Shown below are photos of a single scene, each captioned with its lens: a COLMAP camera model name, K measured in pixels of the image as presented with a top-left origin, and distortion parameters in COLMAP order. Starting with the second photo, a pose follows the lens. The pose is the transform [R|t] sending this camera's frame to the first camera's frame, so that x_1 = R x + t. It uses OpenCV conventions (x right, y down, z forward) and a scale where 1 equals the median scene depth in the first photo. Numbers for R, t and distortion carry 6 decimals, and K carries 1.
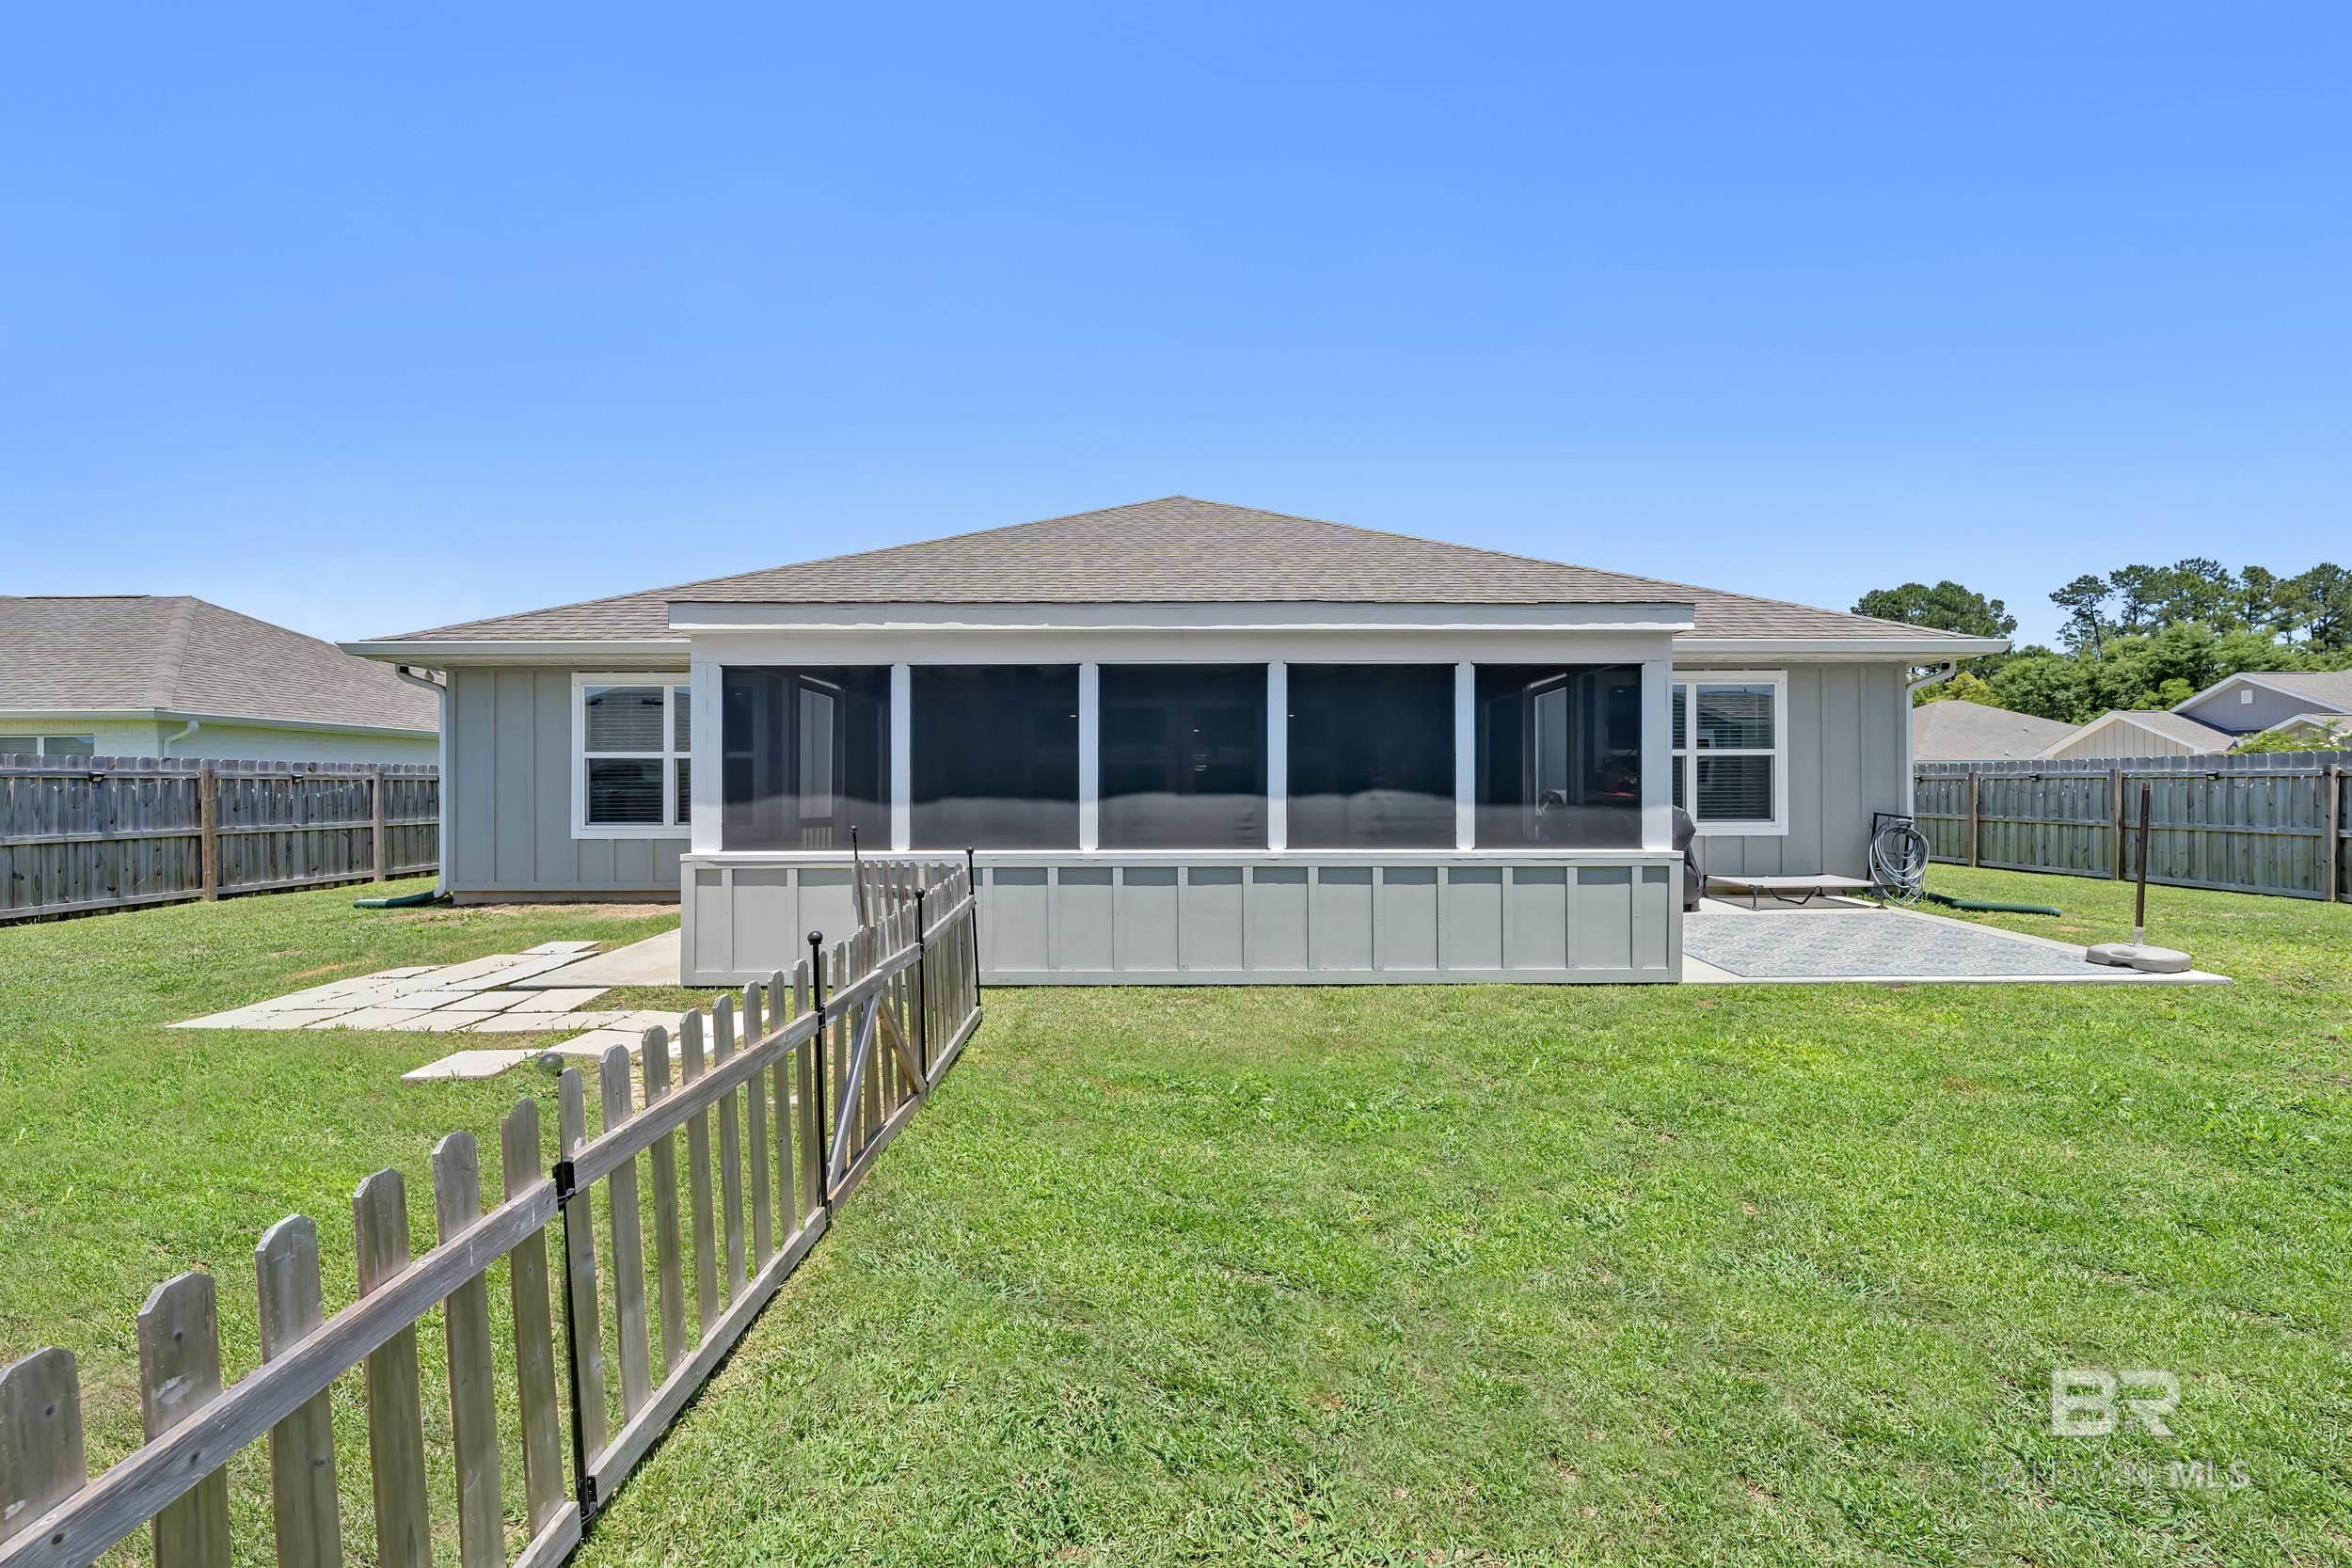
lens RADIAL K [[875.7, 0, 1189.4], [0, 875.7, 774.5], [0, 0, 1]] dist [-0.001639, 0.000004]
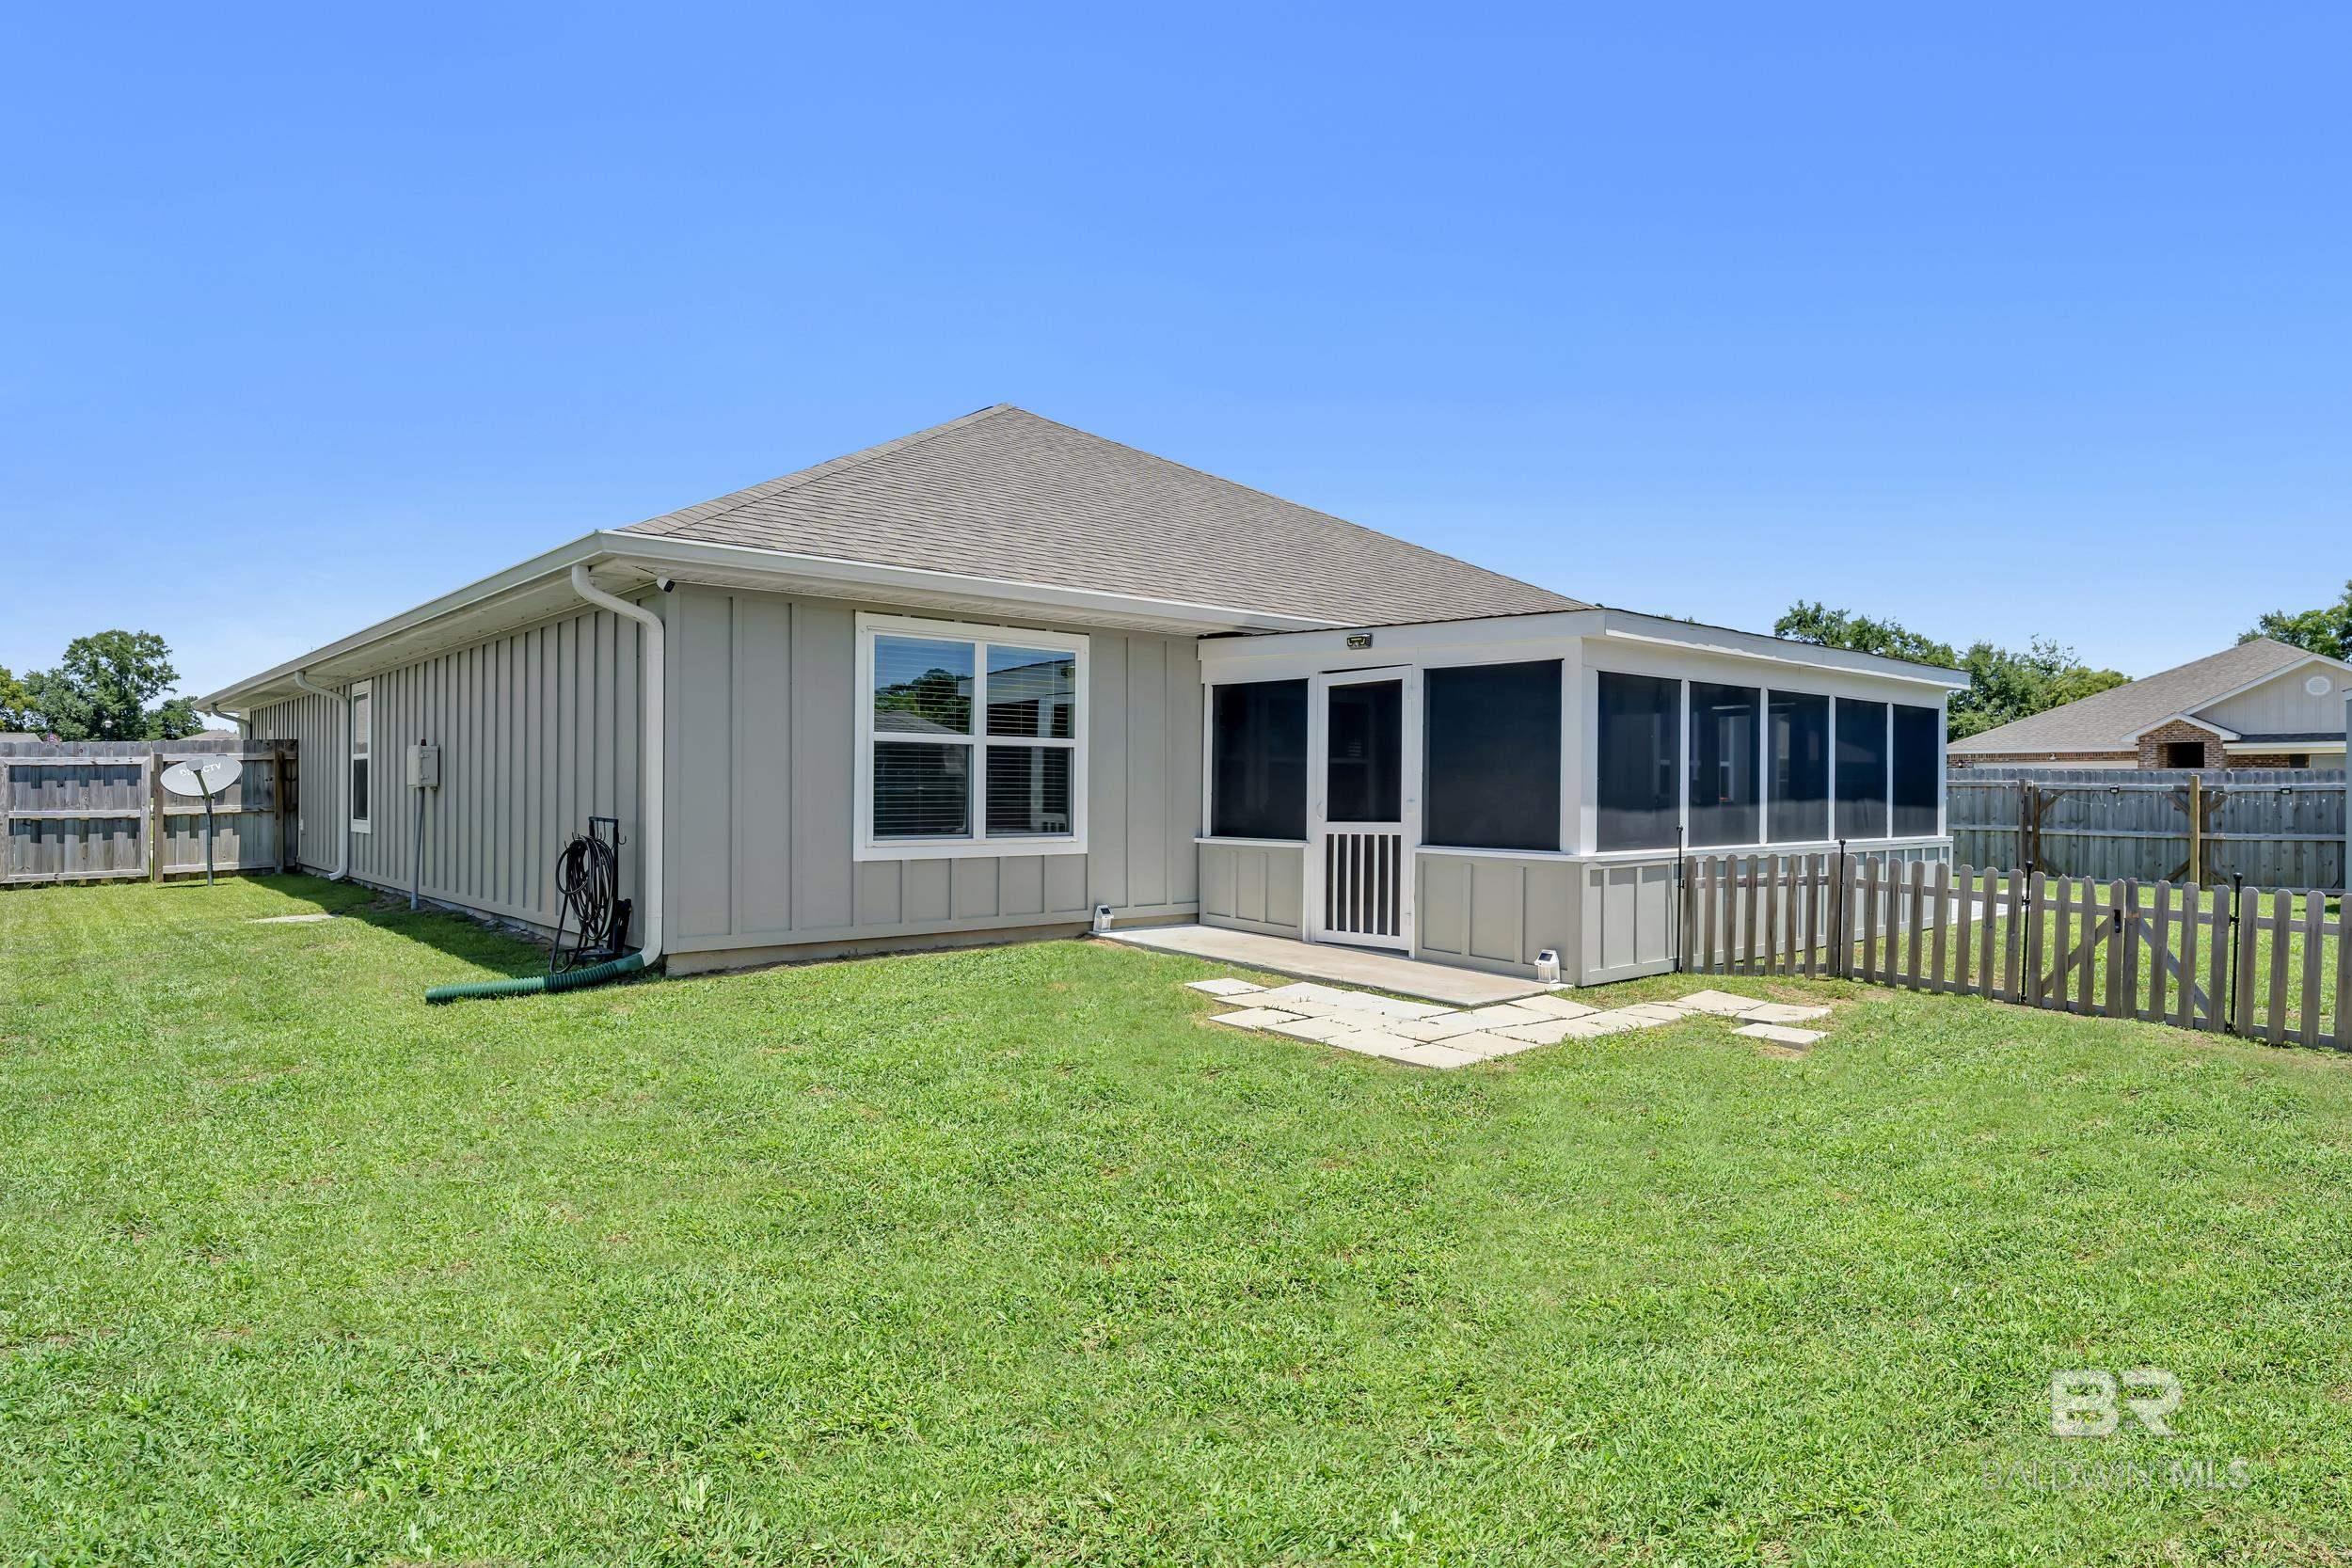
lens RADIAL K [[1403.9, 0, 1172.6], [0, 1403.9, 785.9], [0, 0, 1]] dist [0.000579, -0.000394]
pose [[0.783428, 0.008965, 0.621418, -1.182597], [-0.017402, 0.999820, 0.007515, 0.004032], [-0.621239, -0.016701, 0.783443, 0.010685]]
